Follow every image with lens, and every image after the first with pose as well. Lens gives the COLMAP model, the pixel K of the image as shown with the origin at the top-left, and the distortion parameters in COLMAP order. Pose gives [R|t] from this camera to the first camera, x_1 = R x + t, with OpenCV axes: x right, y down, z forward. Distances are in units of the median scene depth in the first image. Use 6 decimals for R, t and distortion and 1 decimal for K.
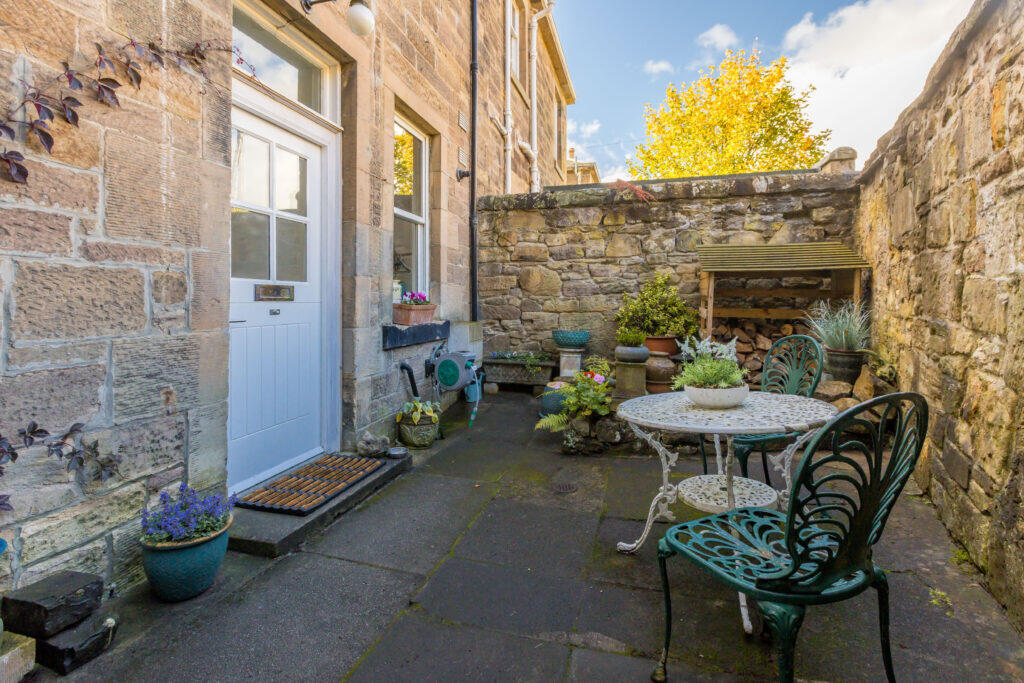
lens RADIAL K [[462.1, 0, 488.6], [0, 462.1, 302.3], [0, 0, 1]] dist [0.001423, -0.000284]
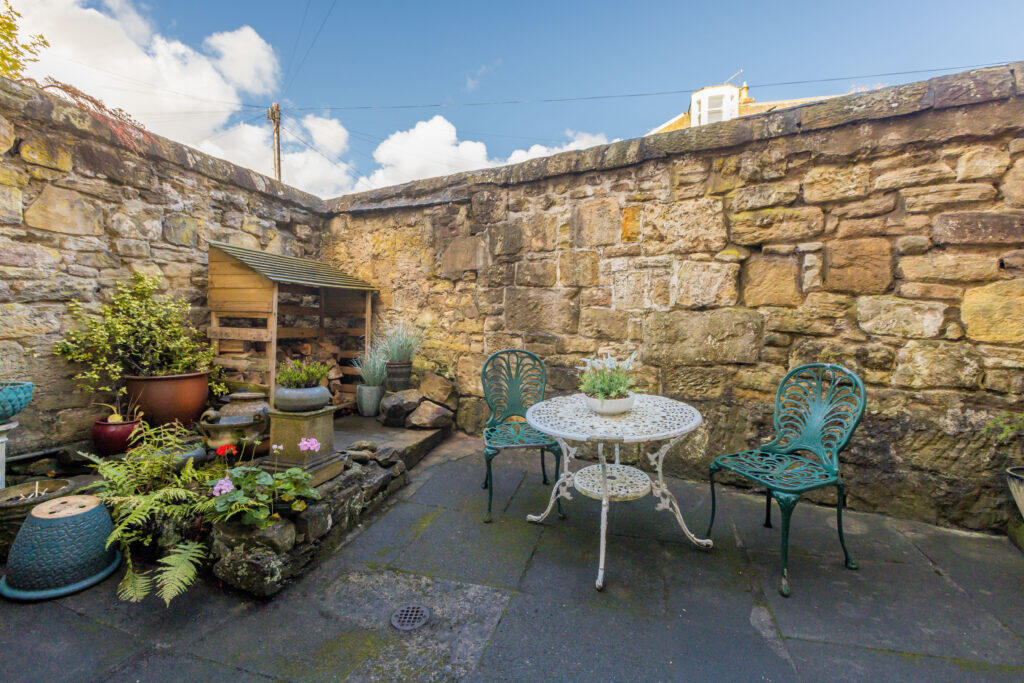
lens RADIAL K [[462.1, 0, 510.0], [0, 462.1, 335.5], [0, 0, 1]] dist [0.001423, -0.000284]
pose [[-0.042706, -0.036292, 0.998428, -0.278908], [-0.005011, 0.999335, 0.036111, -0.003696], [-0.999075, -0.003461, -0.042860, 0.546360]]
